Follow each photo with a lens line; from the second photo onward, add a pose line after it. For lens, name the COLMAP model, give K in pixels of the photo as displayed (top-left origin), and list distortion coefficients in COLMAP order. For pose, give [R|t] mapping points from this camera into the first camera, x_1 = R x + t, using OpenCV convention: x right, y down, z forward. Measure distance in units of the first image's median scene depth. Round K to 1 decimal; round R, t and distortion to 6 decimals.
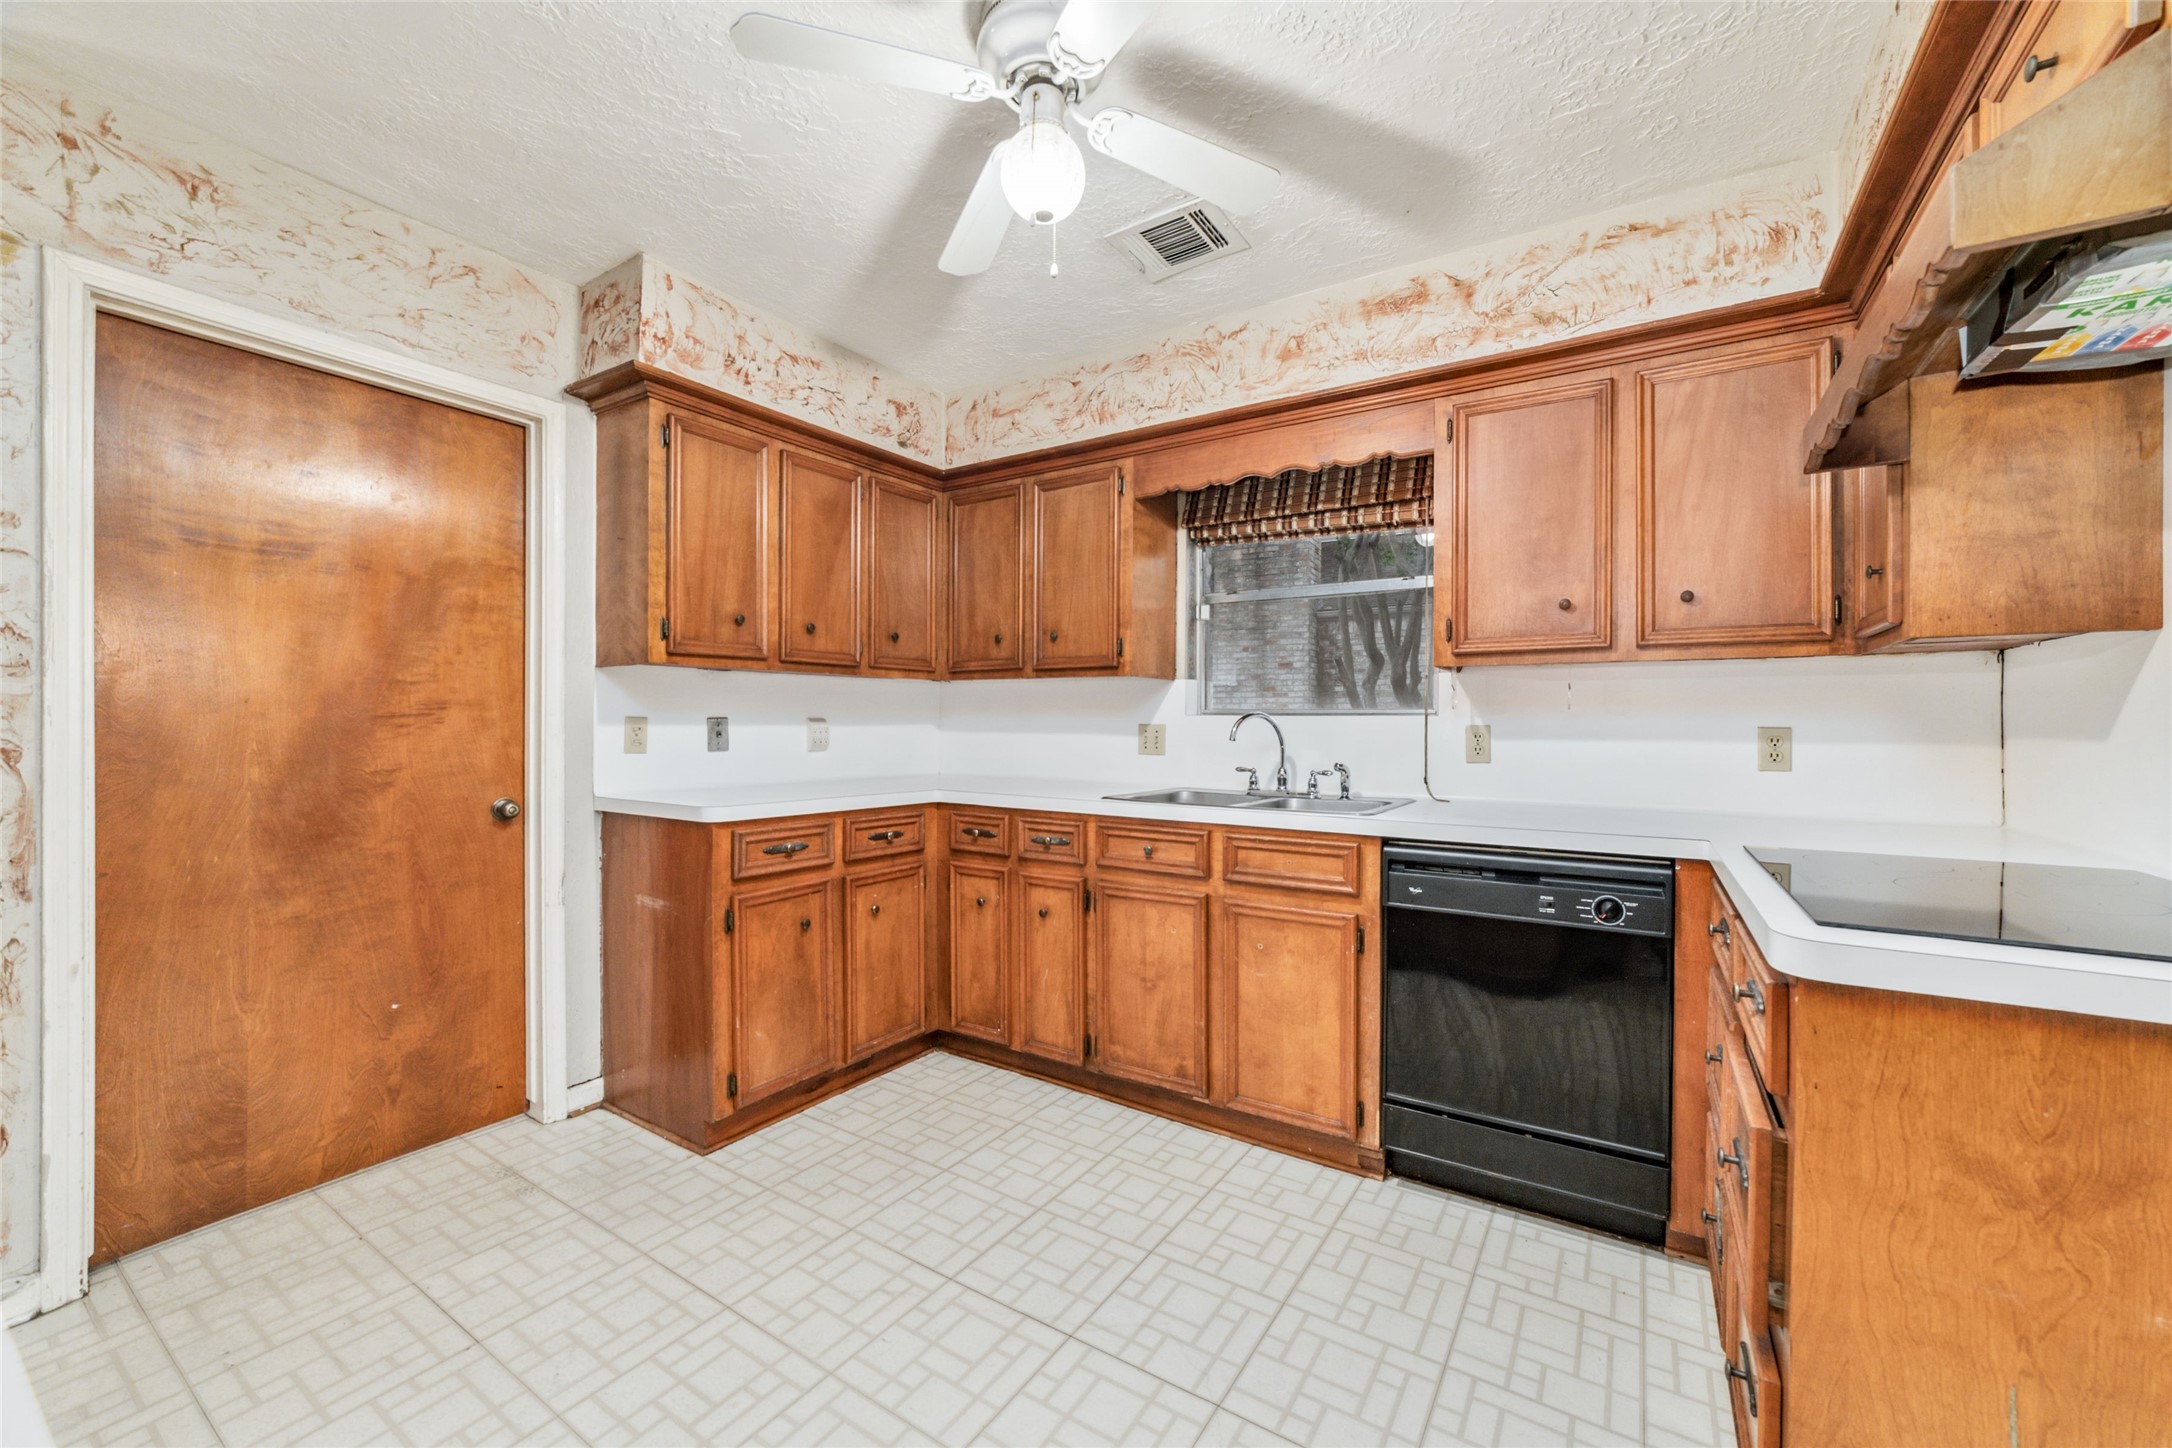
lens RADIAL K [[870.7, 0, 1076.2], [0, 870.7, 713.3], [0, 0, 1]] dist [-0.011495, 0.007770]
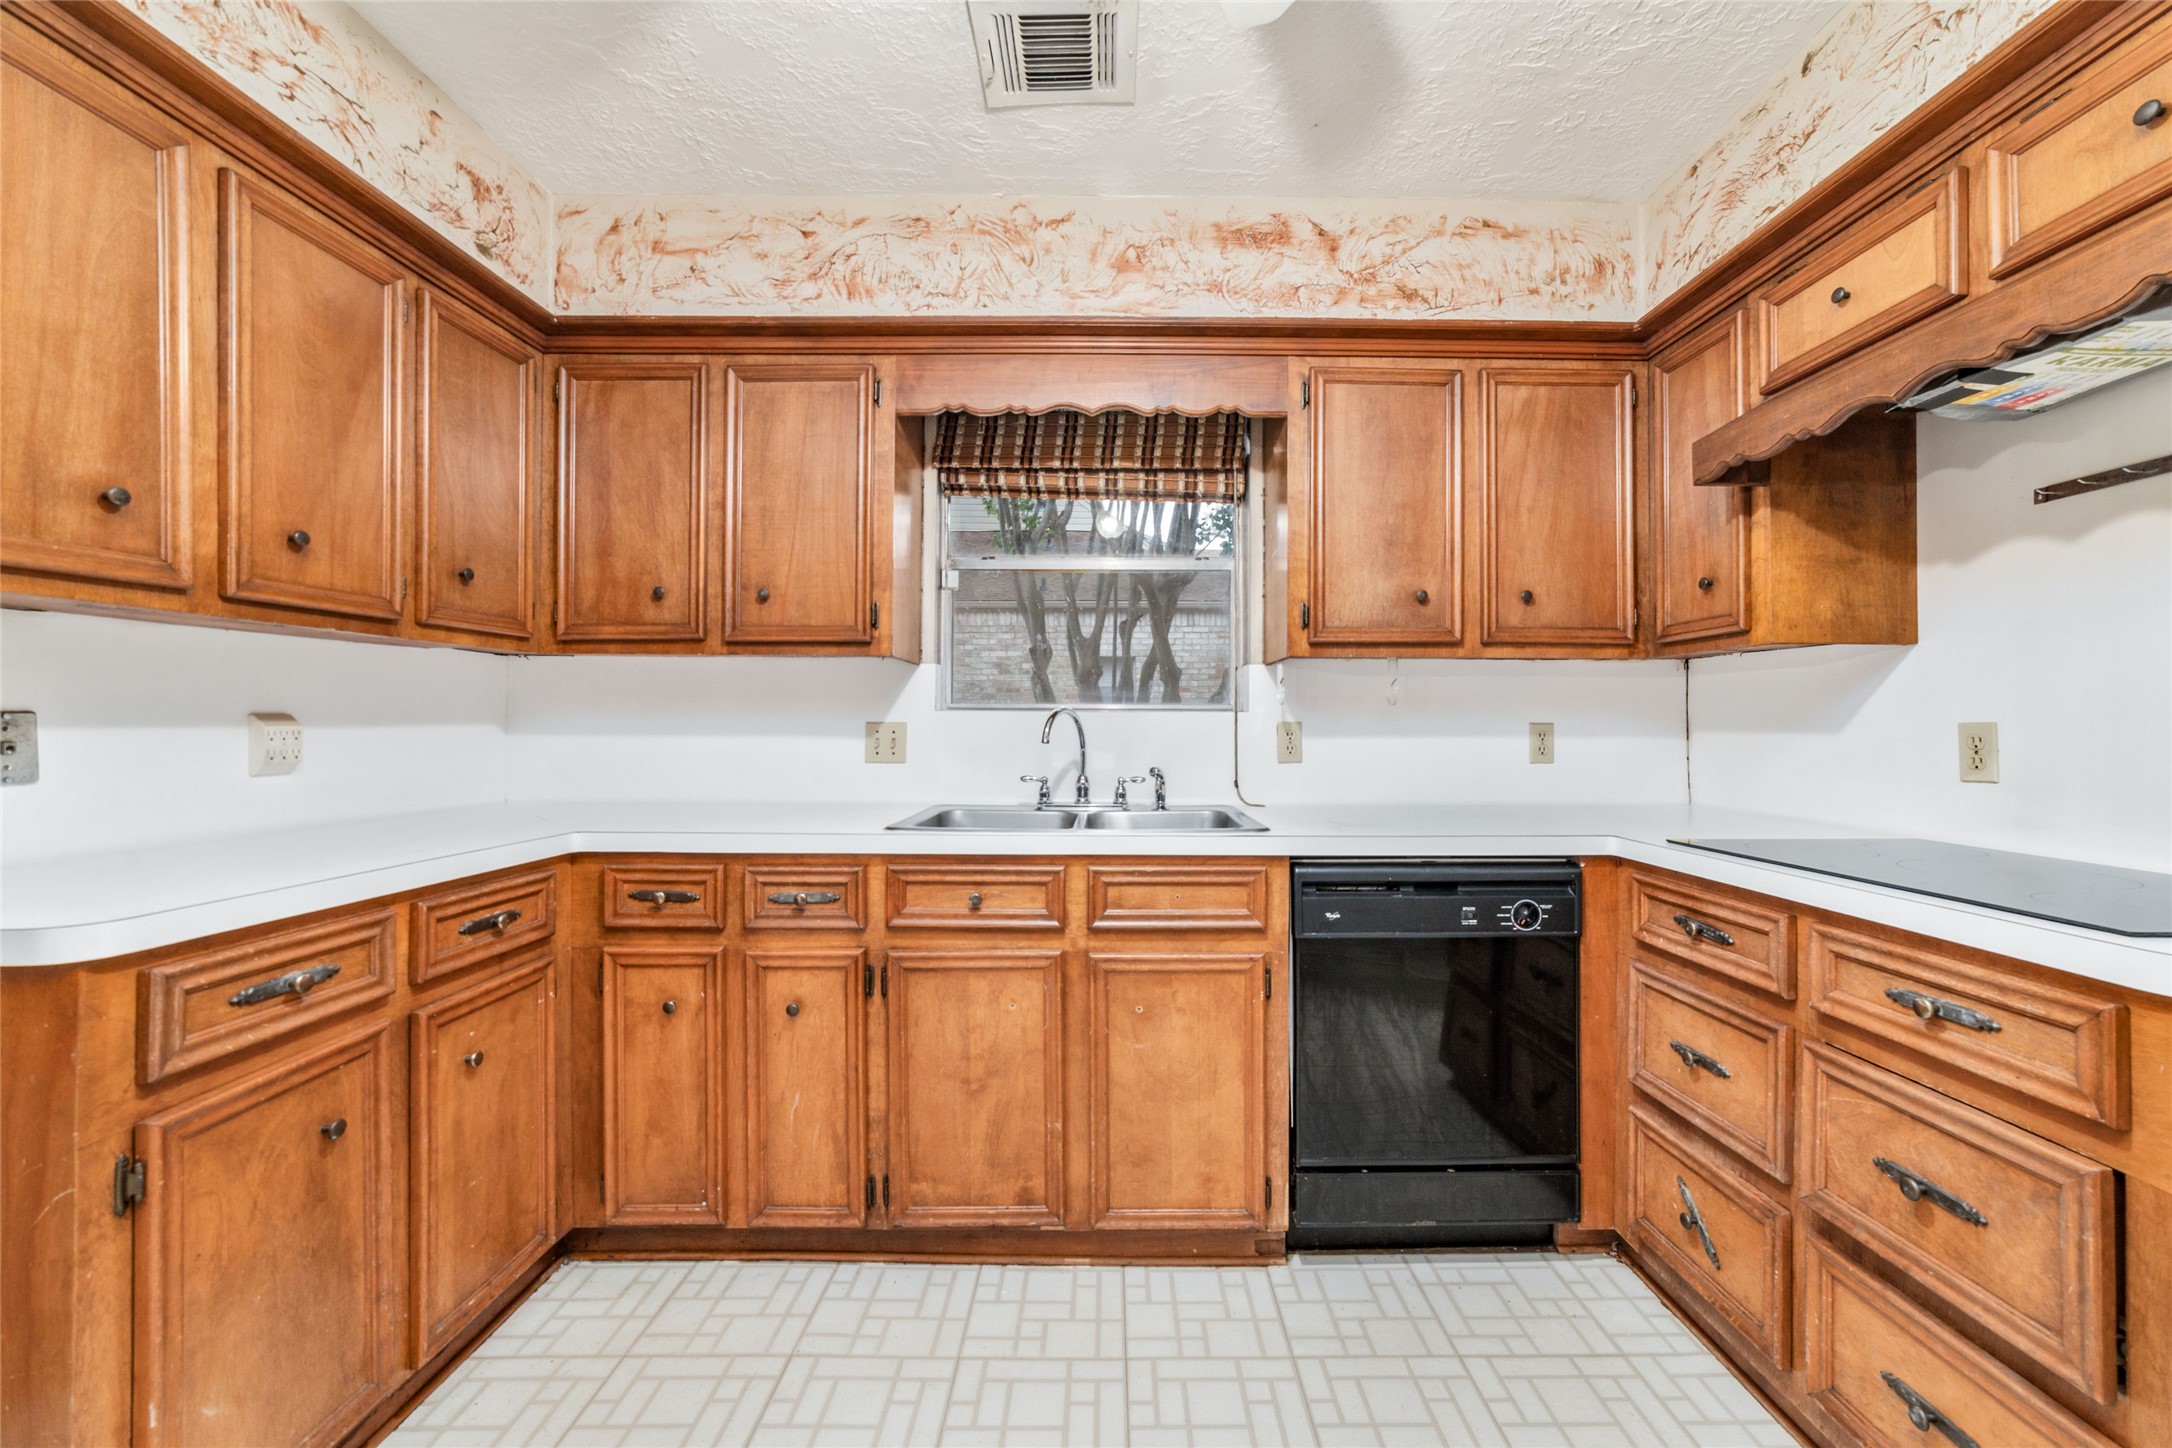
lens RADIAL K [[870.7, 0, 1117.0], [0, 870.7, 709.7], [0, 0, 1]] dist [-0.011495, 0.007770]
pose [[0.825463, 0.004059, 0.564442, -0.229095], [-0.004717, 0.999989, -0.000293, 0.001471], [-0.564436, -0.002421, 0.825473, 0.351291]]
